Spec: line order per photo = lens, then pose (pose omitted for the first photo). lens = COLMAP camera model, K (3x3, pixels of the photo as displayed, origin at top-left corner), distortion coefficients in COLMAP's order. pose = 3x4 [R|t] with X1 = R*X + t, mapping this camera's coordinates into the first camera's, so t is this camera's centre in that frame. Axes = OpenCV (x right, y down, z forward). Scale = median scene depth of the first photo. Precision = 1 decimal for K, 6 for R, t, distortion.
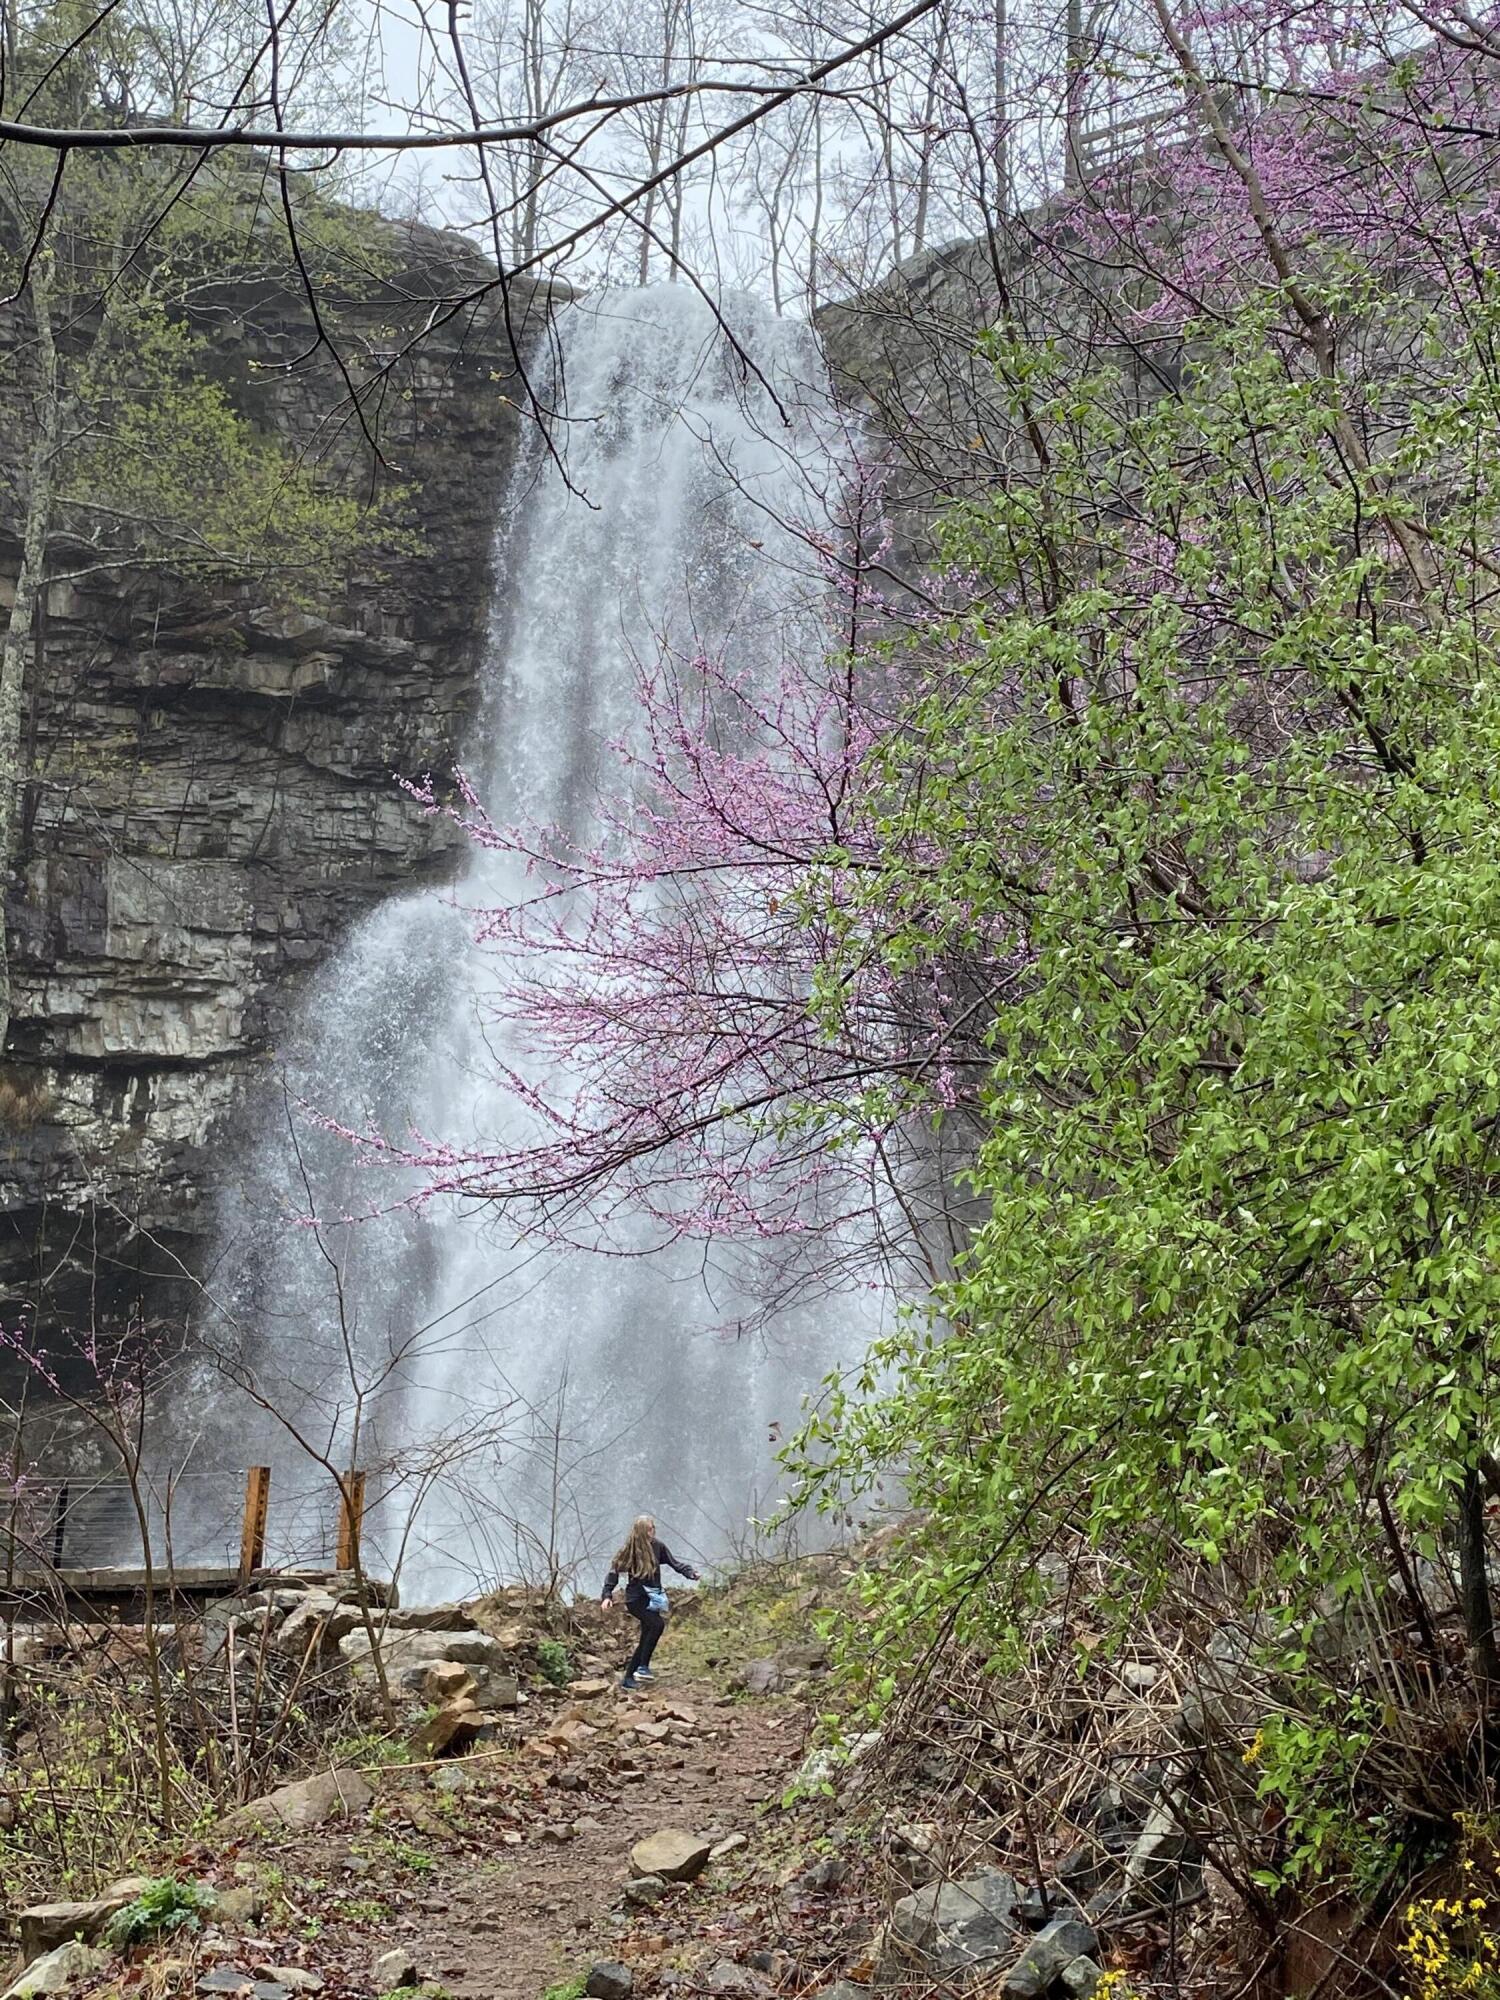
lens RADIAL K [[2594.9, 0, 752.1], [0, 2594.9, 999.9], [0, 0, 1]] dist [0.104390, 0.000000]
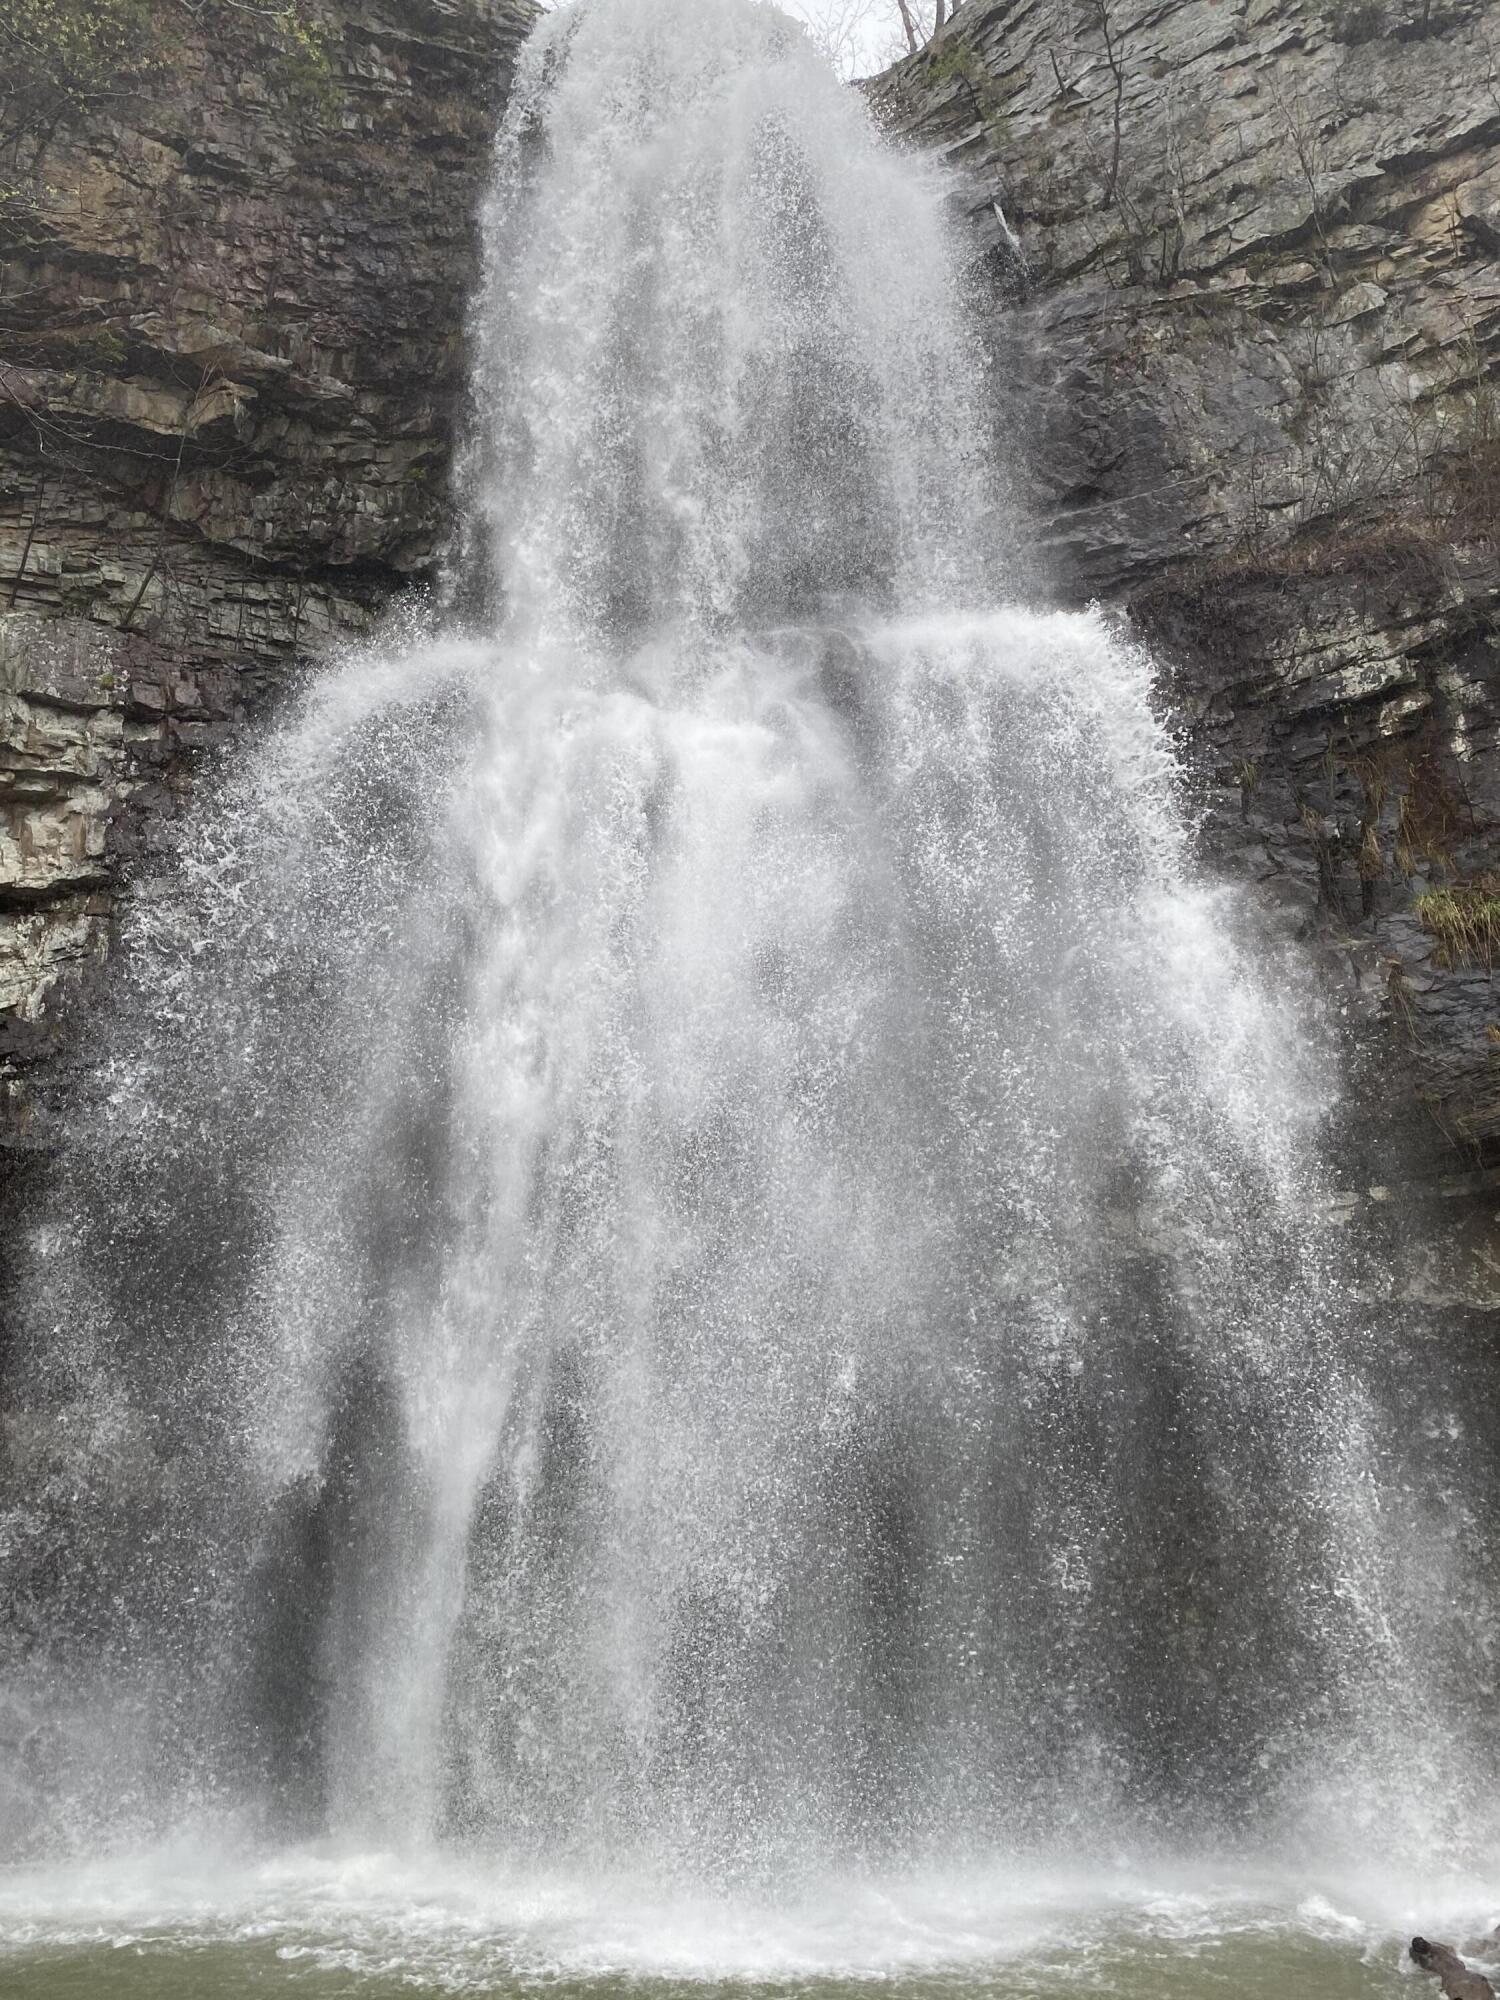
lens RADIAL K [[1797.7, 0, 753.2], [0, 1797.7, 1004.8], [0, 0, 1]] dist [-0.006080, 0.024601]
pose [[0.983536, 0.023161, 0.179221, -0.113918], [-0.011024, 0.997596, -0.068421, 0.080259], [-0.180375, 0.065319, 0.981427, 0.520422]]
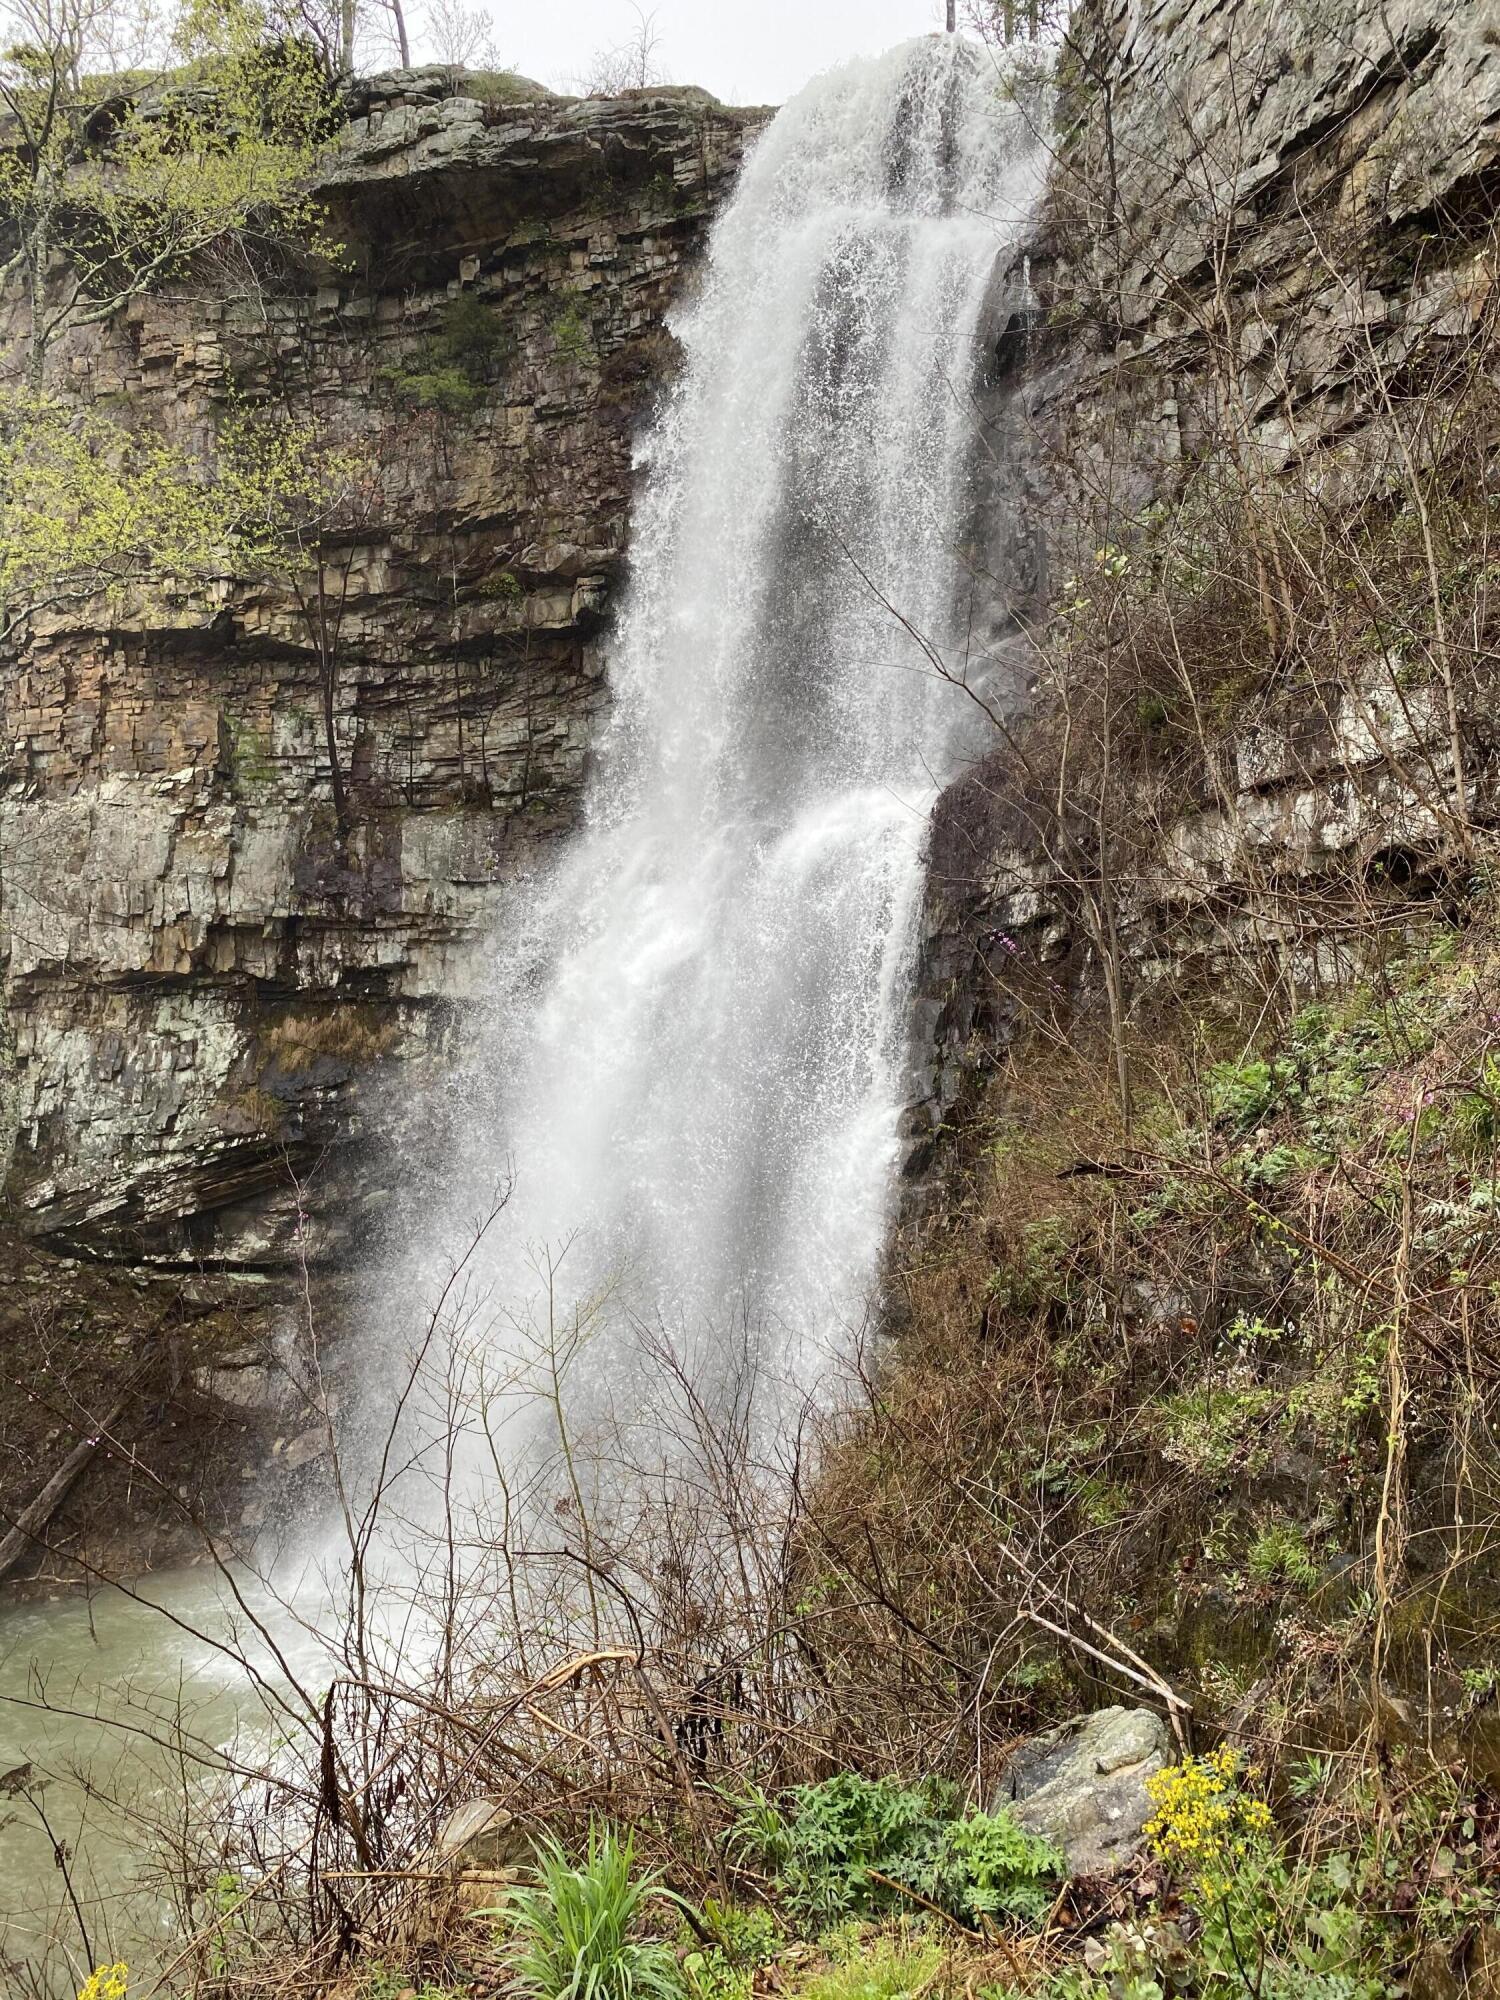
lens RADIAL K [[1503.4, 0, 757.7], [0, 1503.4, 1049.5], [0, 0, 1]] dist [-0.004381, -0.004212]
pose [[0.828904, -0.002990, -0.559383, 0.237663], [0.145289, 0.966819, 0.210124, -0.072622], [0.540194, -0.255445, 0.801835, 0.548909]]
